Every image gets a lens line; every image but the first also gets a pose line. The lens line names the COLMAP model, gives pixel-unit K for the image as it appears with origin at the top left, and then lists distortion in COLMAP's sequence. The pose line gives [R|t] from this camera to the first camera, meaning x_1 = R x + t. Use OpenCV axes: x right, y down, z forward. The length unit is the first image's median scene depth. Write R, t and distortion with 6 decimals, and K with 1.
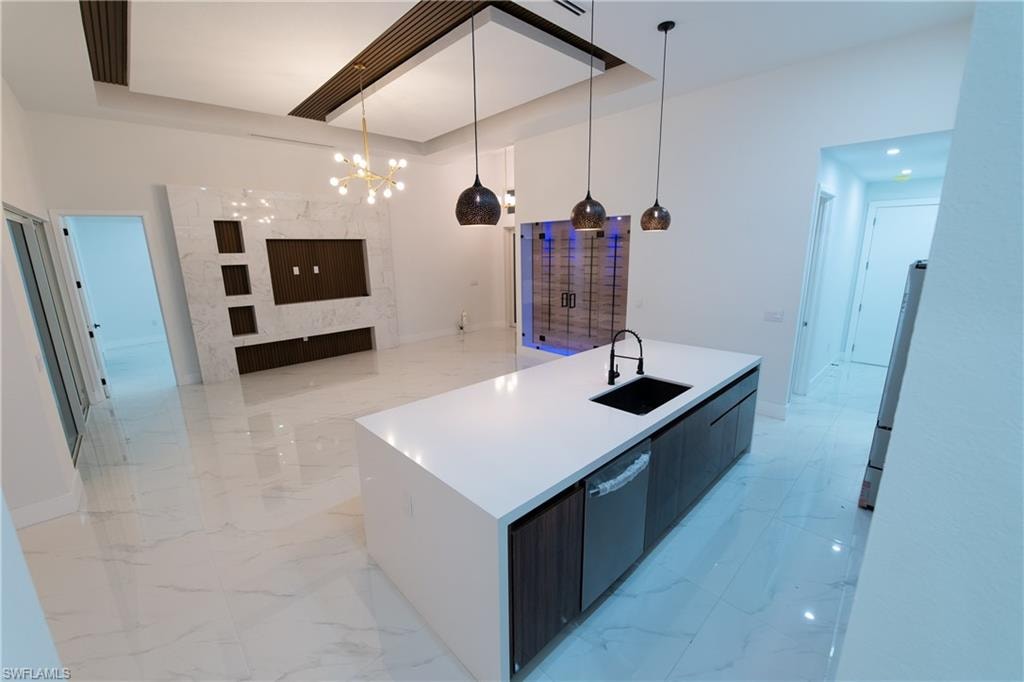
lens RADIAL K [[409.3, 0, 512.0], [0, 409.3, 341.0], [0, 0, 1]] dist [-0.017928, -0.000323]
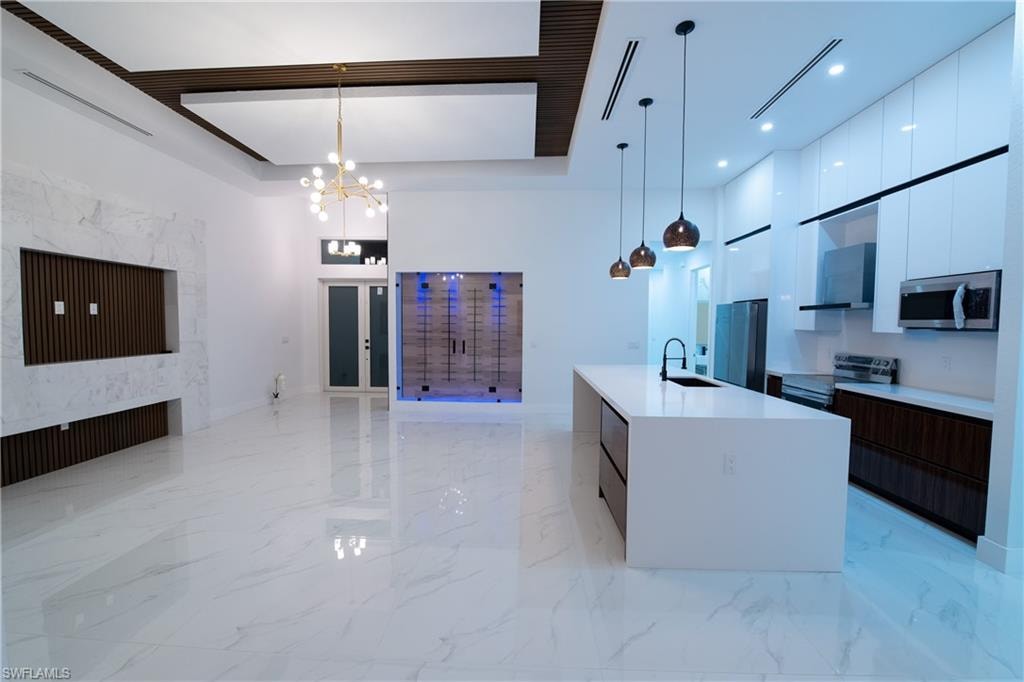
lens RADIAL K [[409.3, 0, 512.0], [0, 409.3, 341.0], [0, 0, 1]] dist [-0.017928, -0.000323]
pose [[0.718860, -0.009205, 0.695094, -0.455537], [0.136271, 0.982378, -0.127920, 0.035002], [-0.681667, 0.186678, 0.707447, 0.158963]]
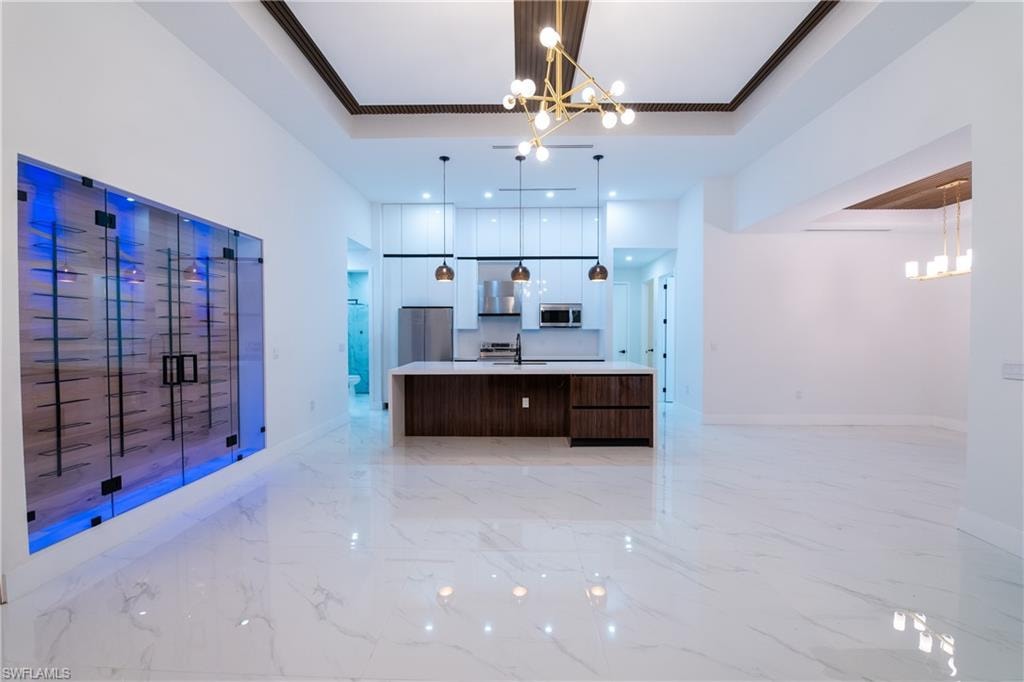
lens RADIAL K [[409.3, 0, 512.0], [0, 409.3, 341.0], [0, 0, 1]] dist [-0.017928, -0.000323]
pose [[-0.711215, 0.002579, 0.702969, -0.449428], [0.169420, 0.971146, 0.167845, -0.136330], [-0.682253, 0.238471, -0.691131, 0.985607]]
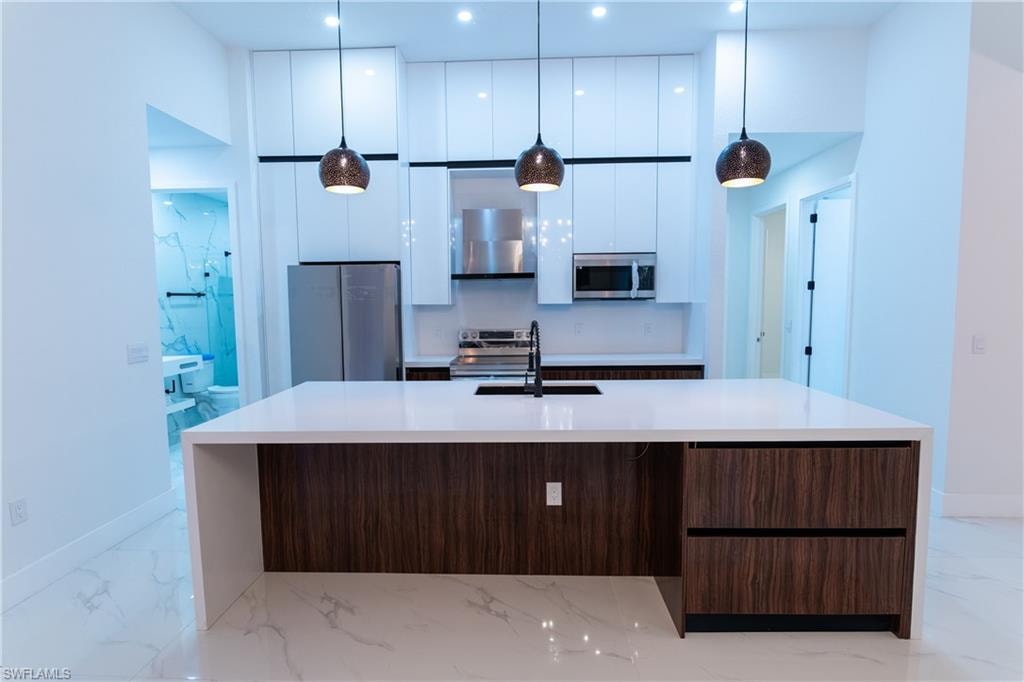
lens RADIAL K [[456.5, 0, 512.0], [0, 456.5, 341.0], [0, 0, 1]] dist [-0.002987, -0.000231]
pose [[-0.700143, -0.044875, 0.712591, -0.127327], [0.181429, 0.954084, 0.238343, -0.086956], [-0.690568, 0.296159, -0.659853, 0.661462]]
